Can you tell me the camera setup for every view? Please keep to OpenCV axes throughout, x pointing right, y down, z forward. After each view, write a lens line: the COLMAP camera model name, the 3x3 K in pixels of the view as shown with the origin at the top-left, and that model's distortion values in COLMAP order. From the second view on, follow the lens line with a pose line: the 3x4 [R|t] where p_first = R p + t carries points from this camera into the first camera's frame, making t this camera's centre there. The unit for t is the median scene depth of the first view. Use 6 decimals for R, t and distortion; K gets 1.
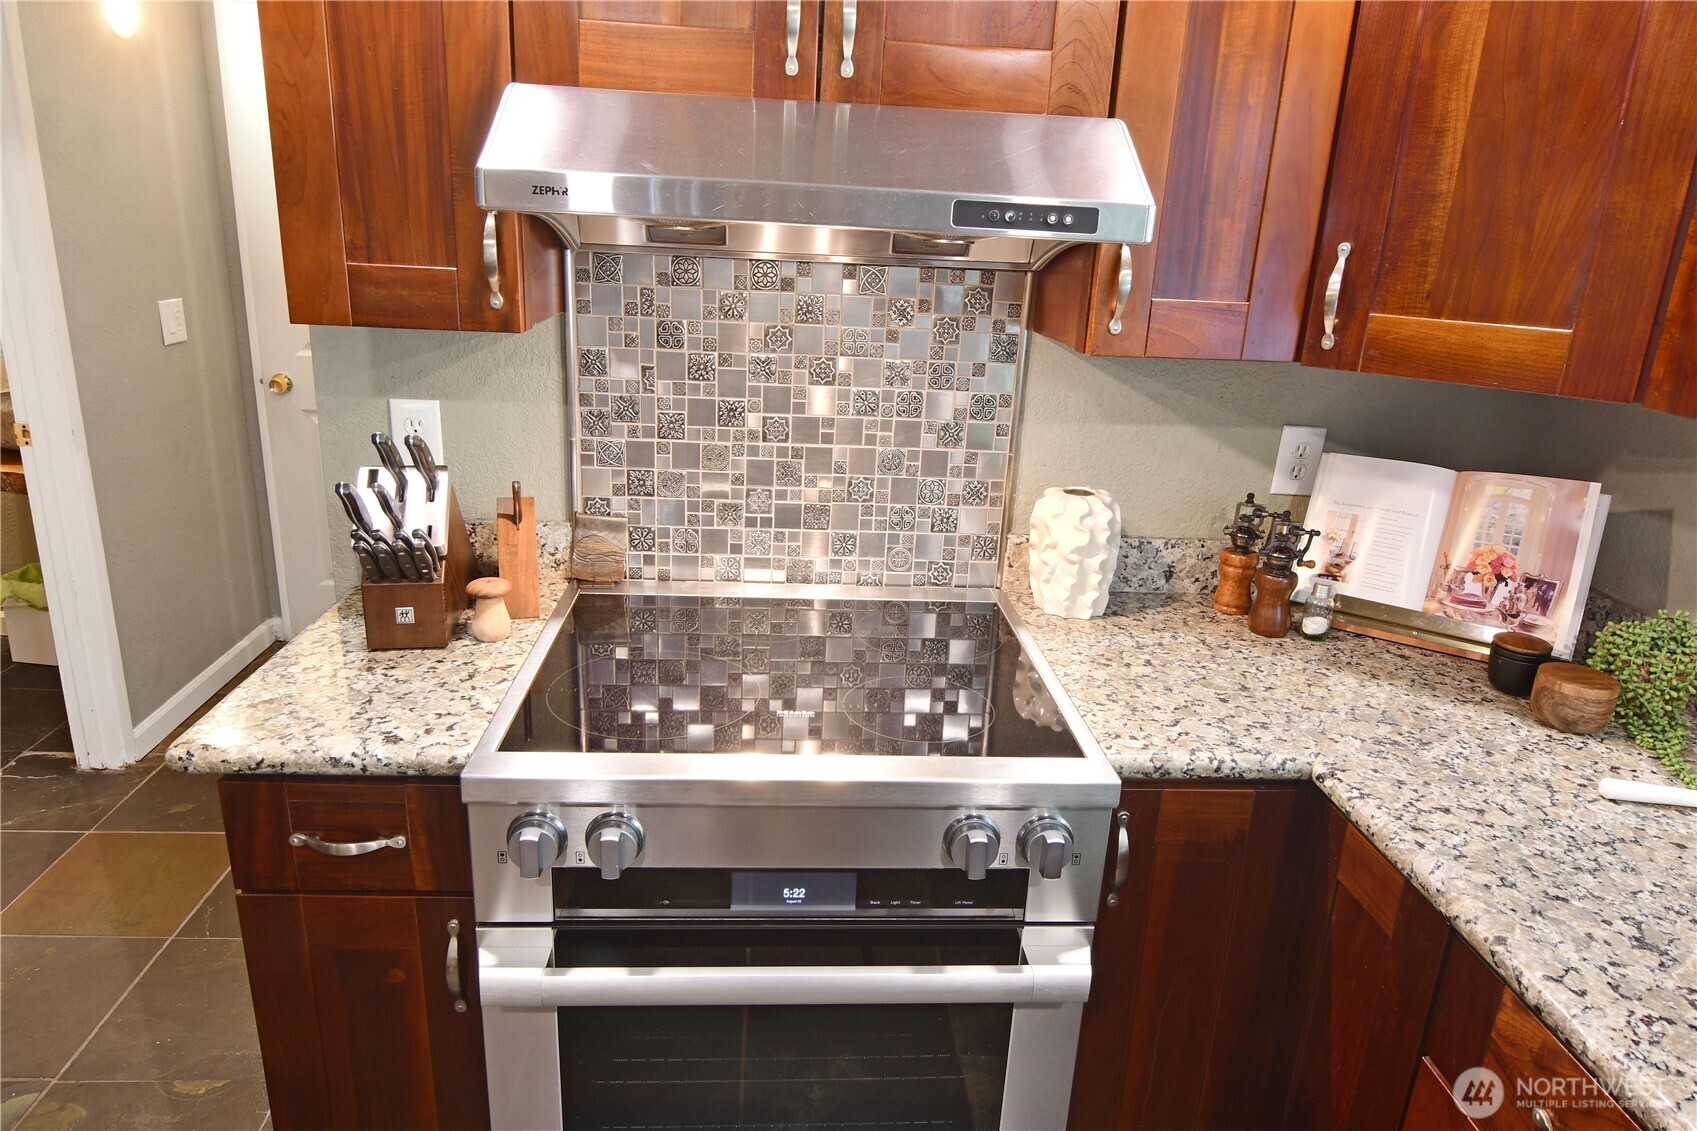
lens RADIAL K [[1068.9, 0, 848.5], [0, 1068.9, 565.5], [0, 0, 1]] dist [0.004968, -0.024784]
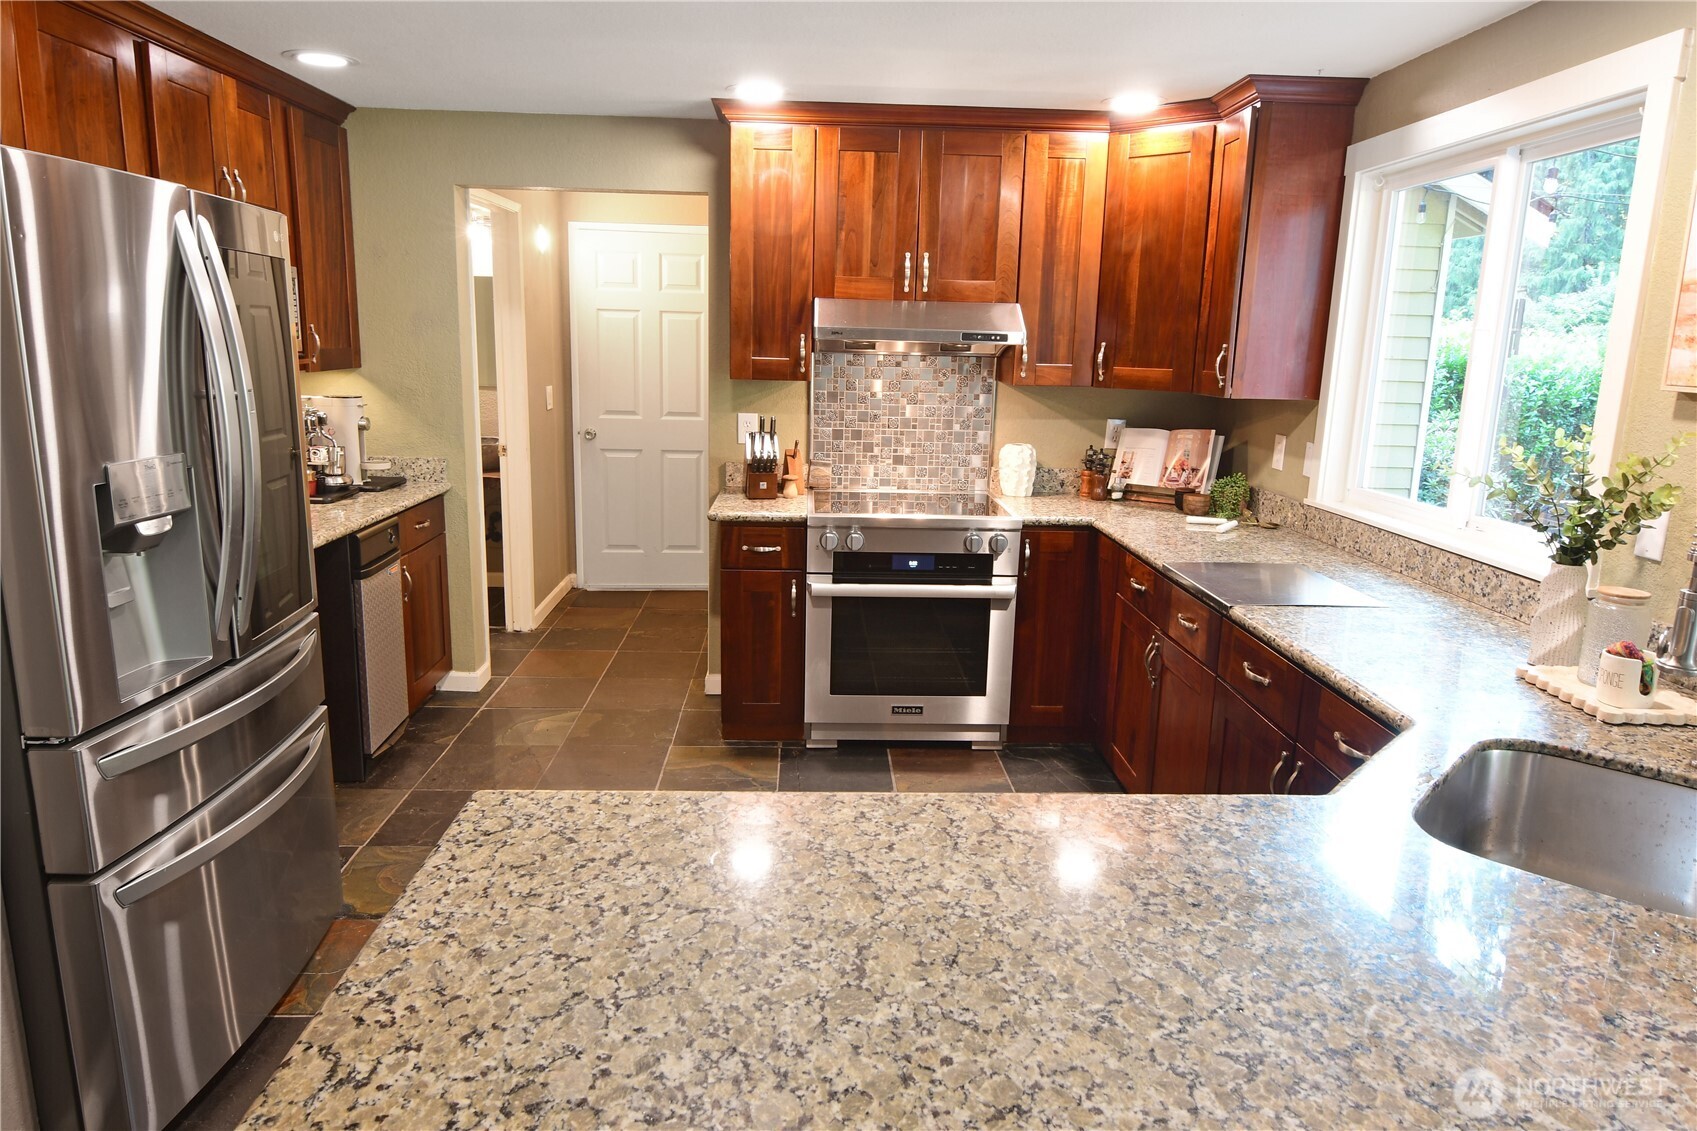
lens RADIAL K [[1068.9, 0, 848.5], [0, 1068.9, 565.5], [0, 0, 1]] dist [0.004968, -0.024784]
pose [[0.999348, -0.016792, -0.031970, -0.101420], [0.013594, 0.995120, -0.097731, 0.448095], [0.033455, 0.097233, 0.994699, -1.444148]]
